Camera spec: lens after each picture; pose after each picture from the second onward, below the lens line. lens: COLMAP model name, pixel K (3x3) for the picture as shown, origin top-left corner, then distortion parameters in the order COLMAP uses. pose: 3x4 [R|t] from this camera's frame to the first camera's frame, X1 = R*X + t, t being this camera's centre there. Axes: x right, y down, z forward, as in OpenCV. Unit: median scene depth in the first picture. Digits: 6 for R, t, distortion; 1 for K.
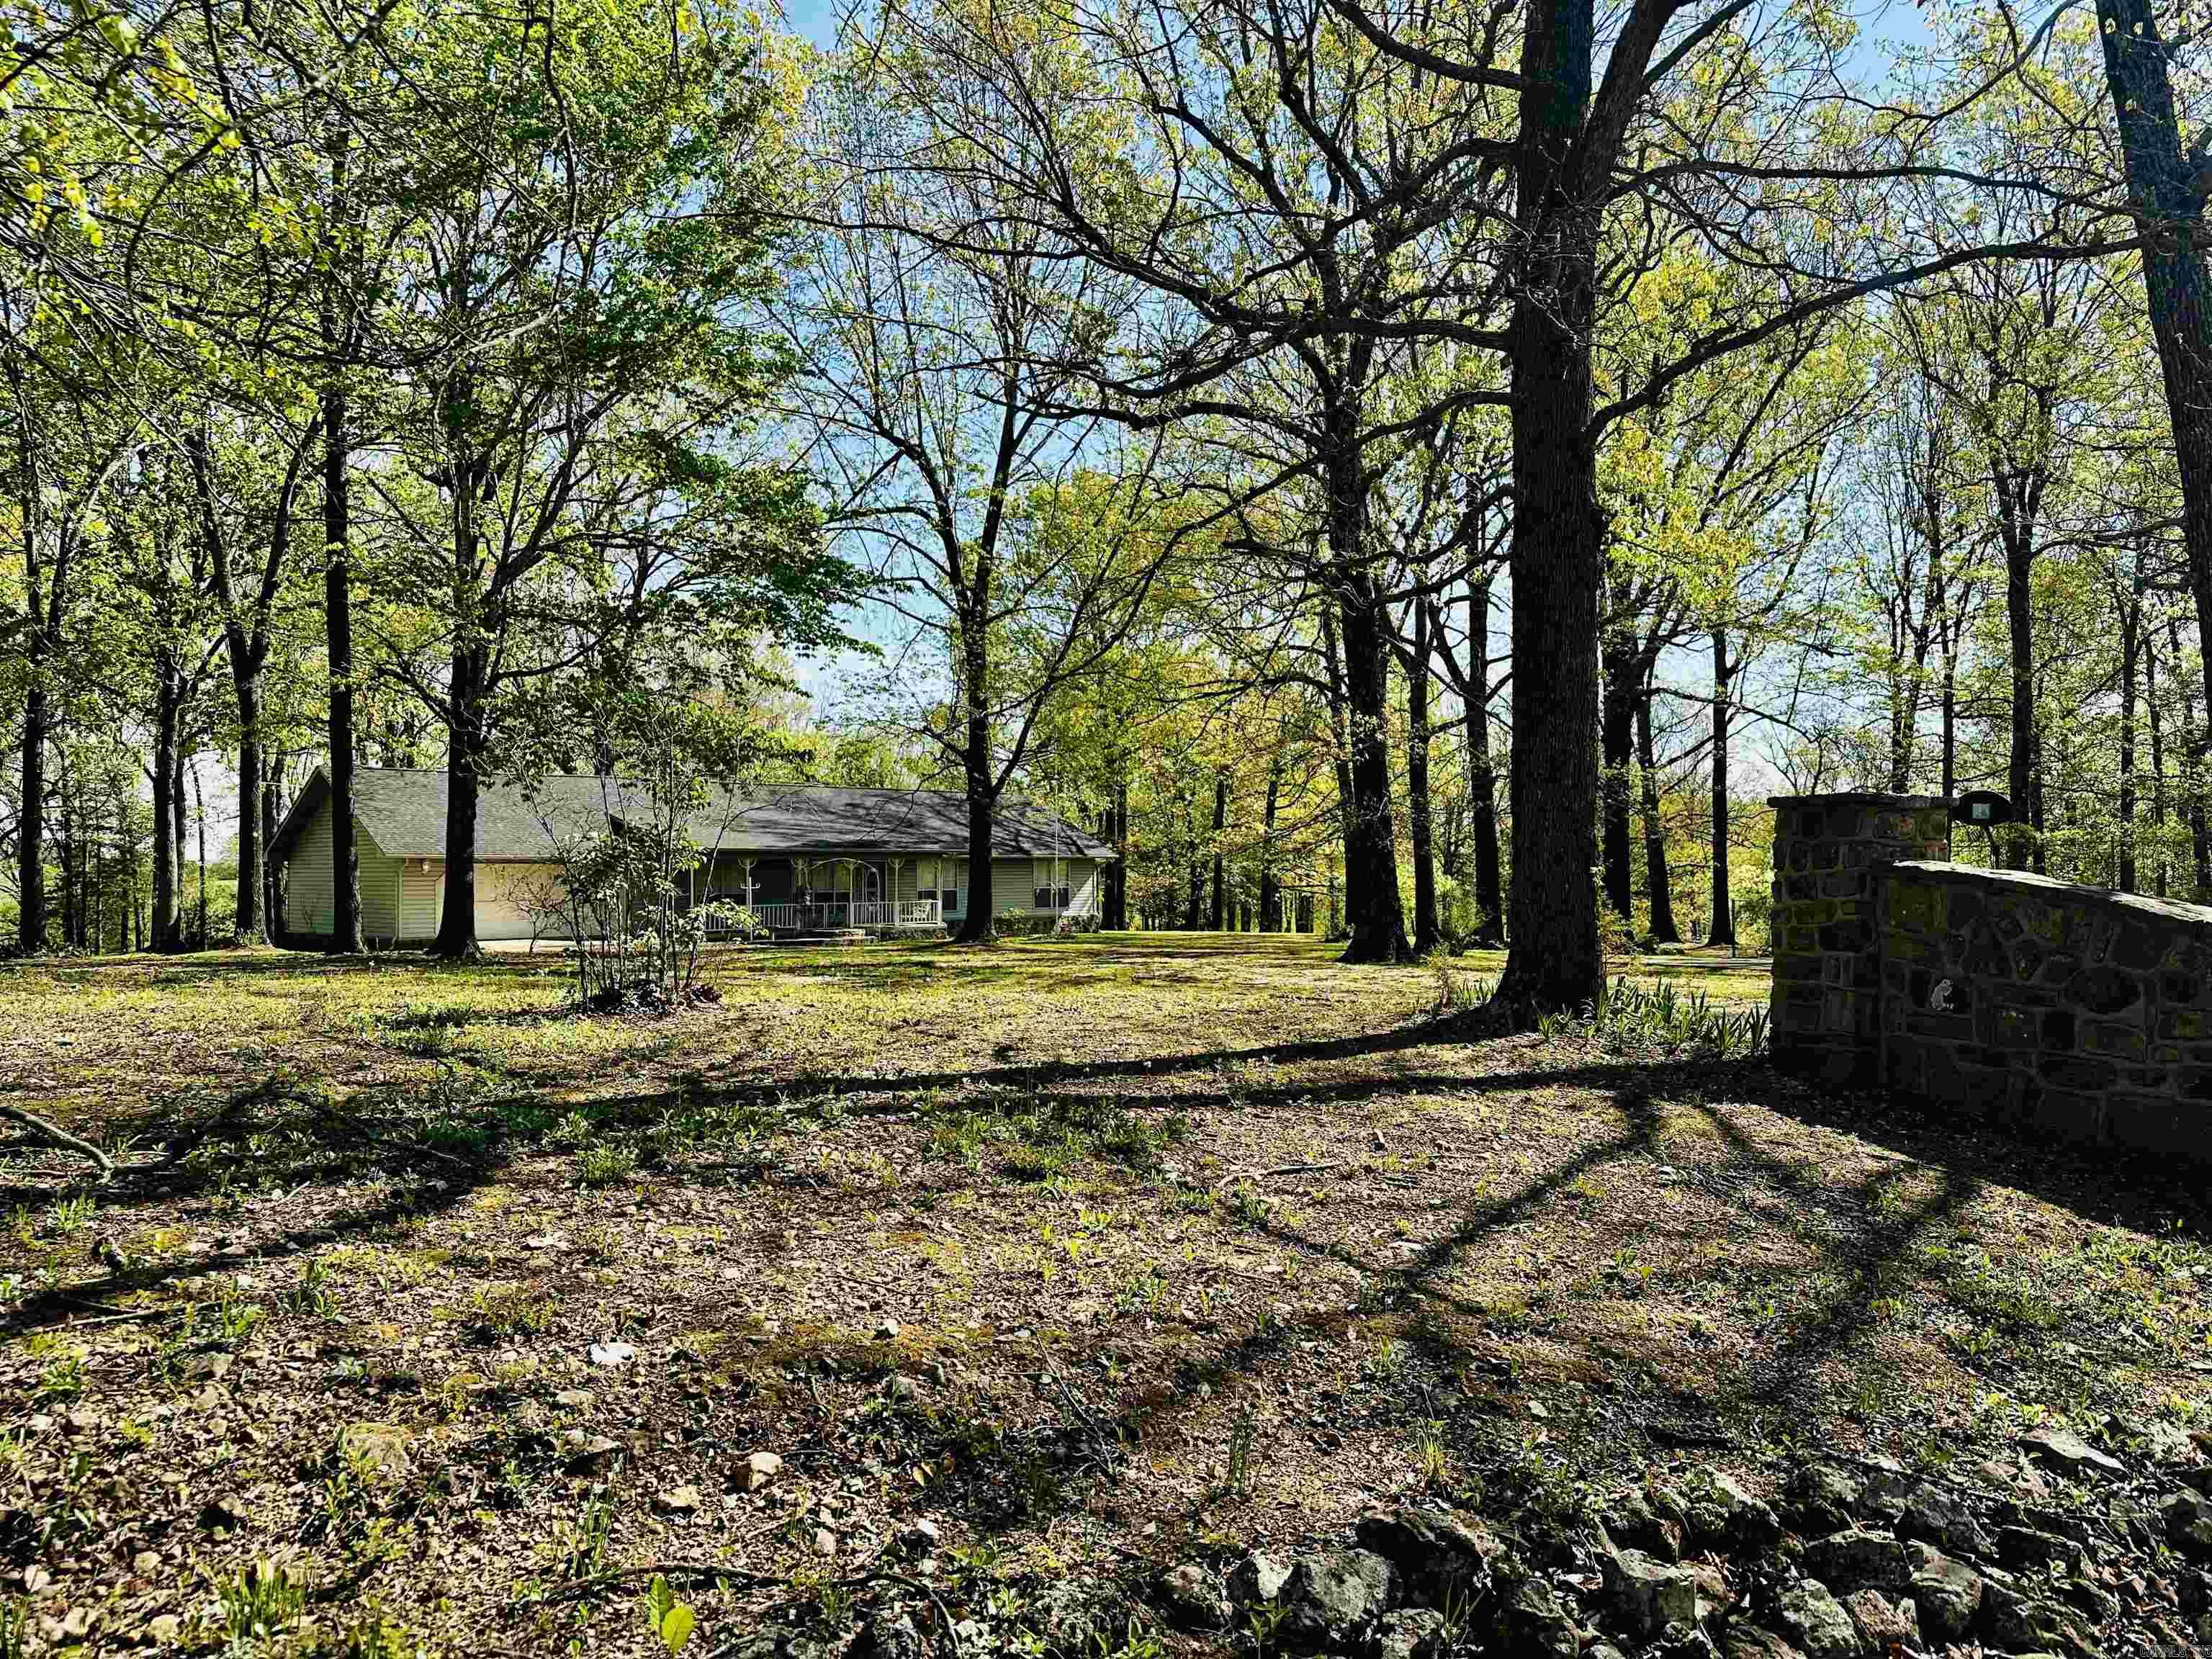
lens RADIAL K [[1570.3, 0, 1099.8], [0, 1570.3, 837.0], [0, 0, 1]] dist [0.048390, -0.052727]
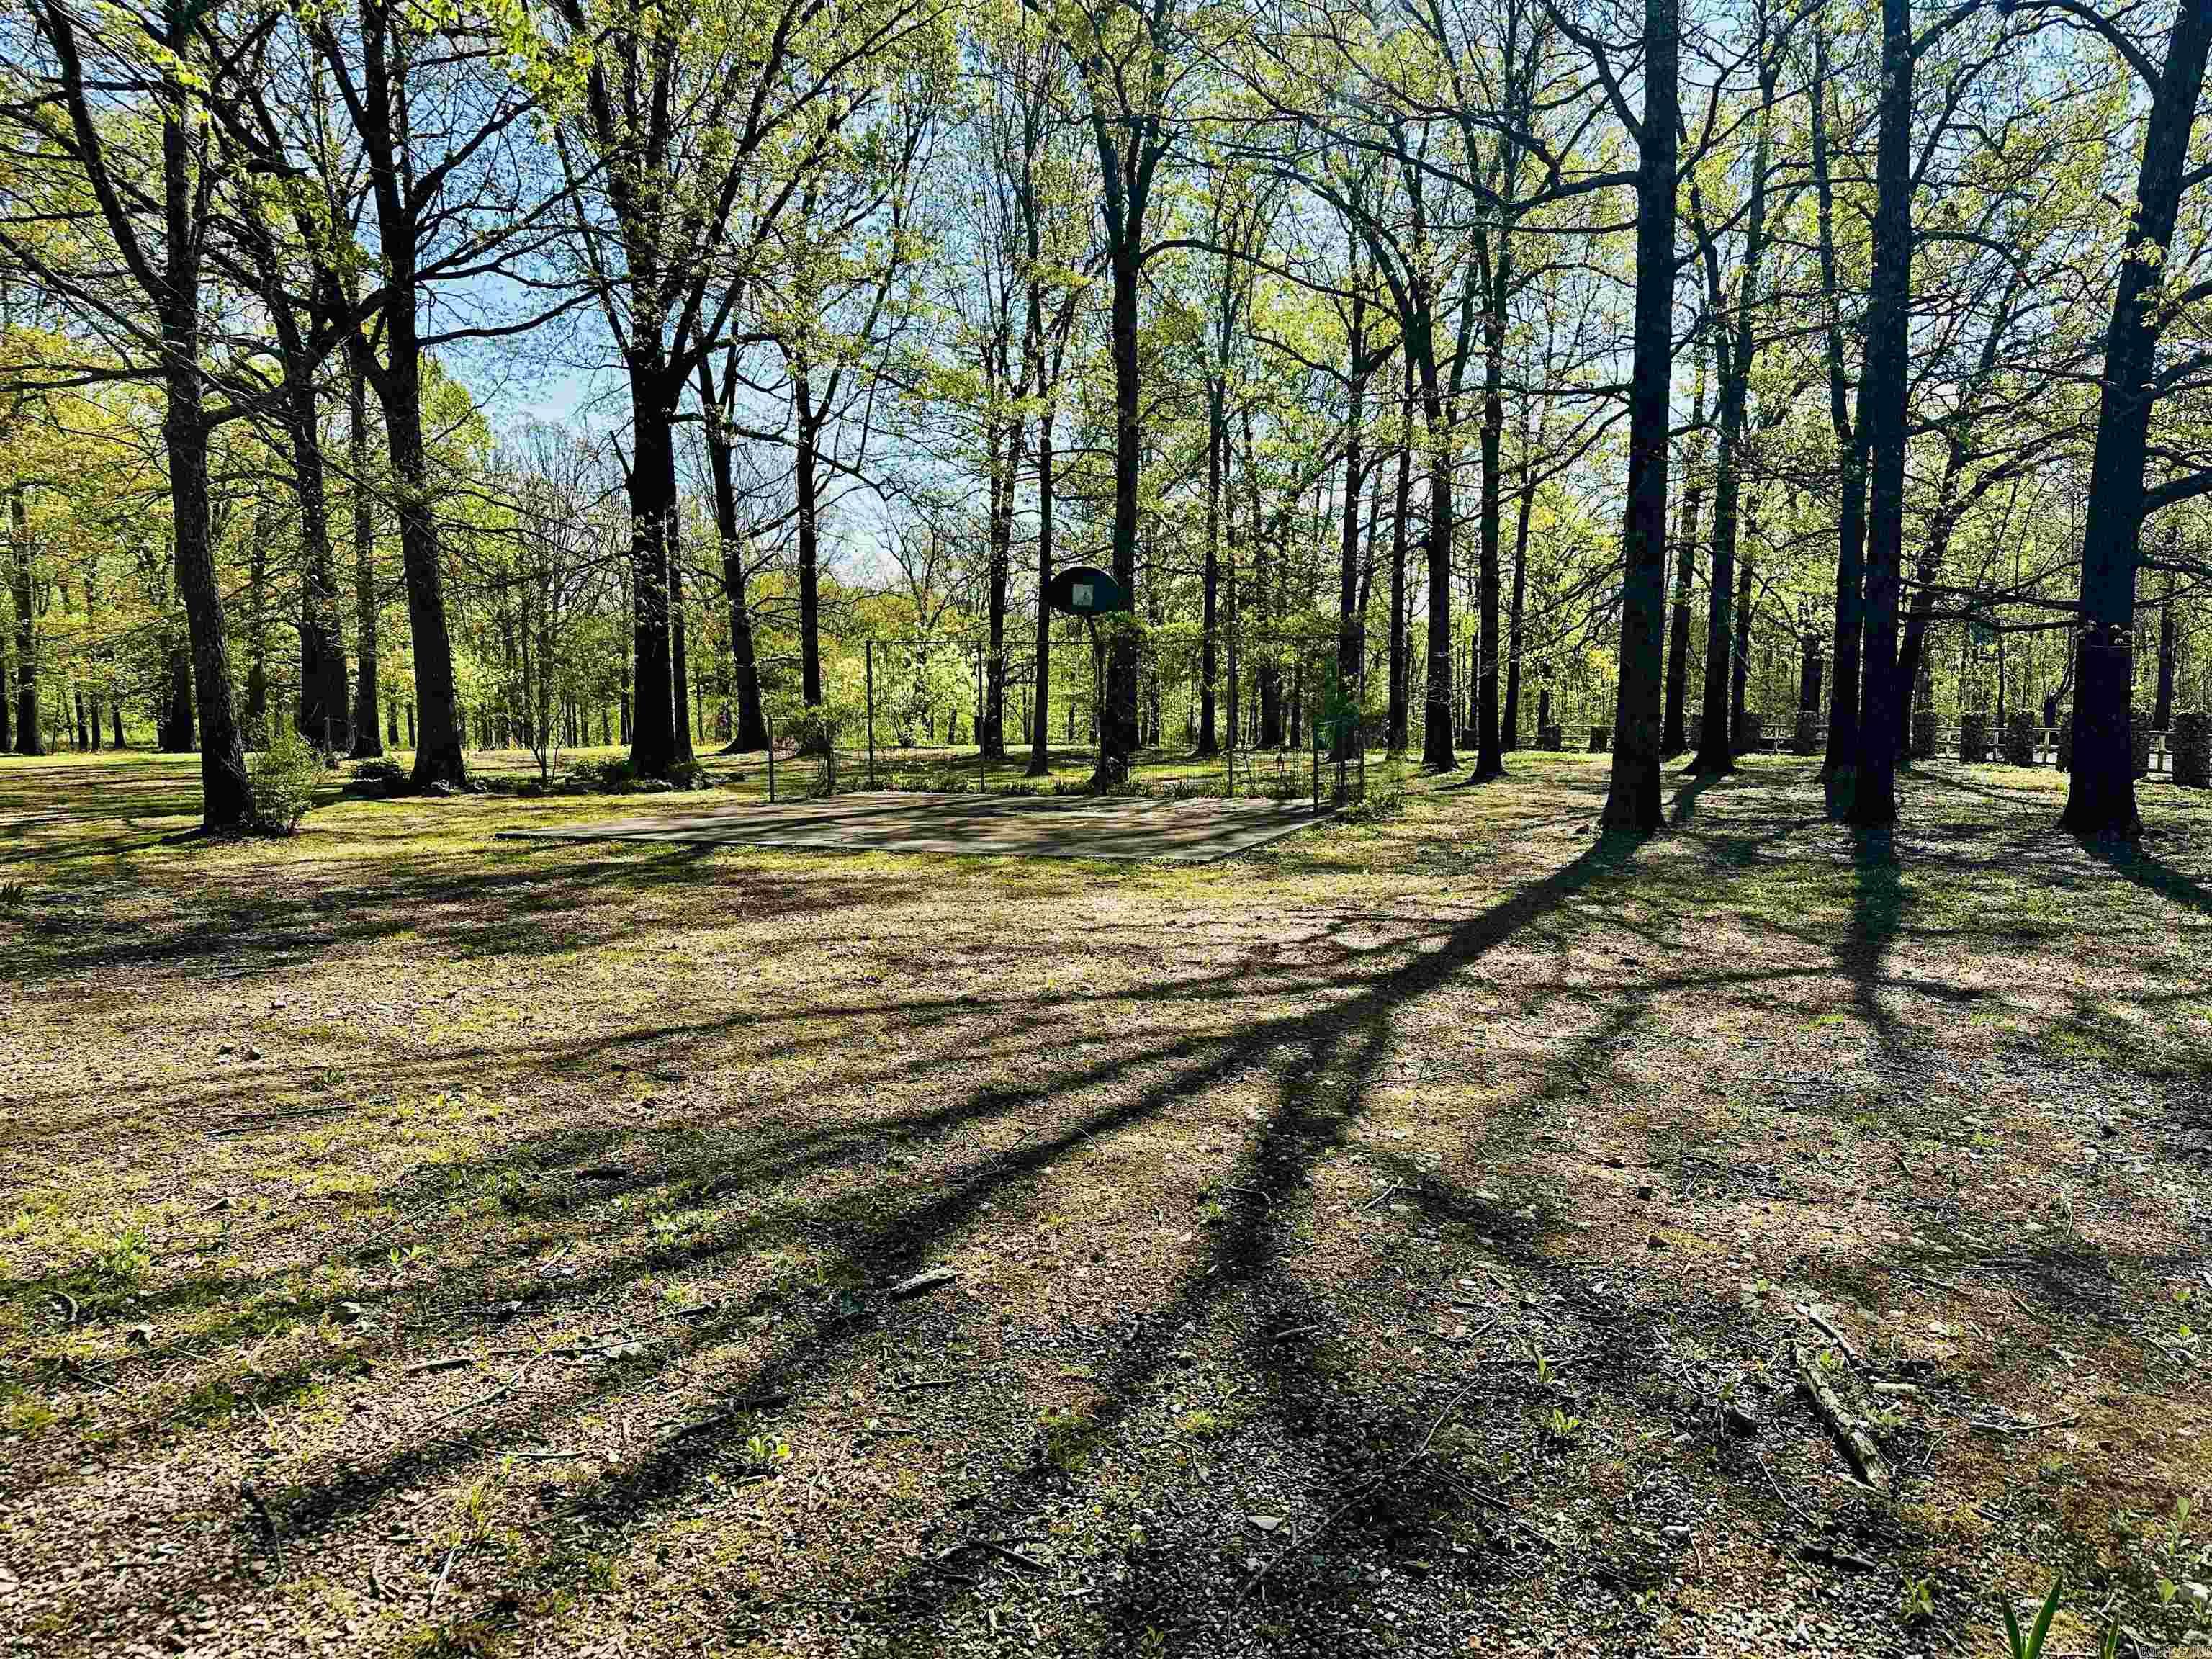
lens RADIAL K [[1570.3, 0, 1104.8], [0, 1570.3, 832.6], [0, 0, 1]] dist [0.048390, -0.052727]
pose [[0.863057, -0.056816, 0.501900, 0.103048], [-0.009802, 0.991583, 0.129103, -0.000121], [-0.505011, -0.116343, 0.855236, 0.193667]]
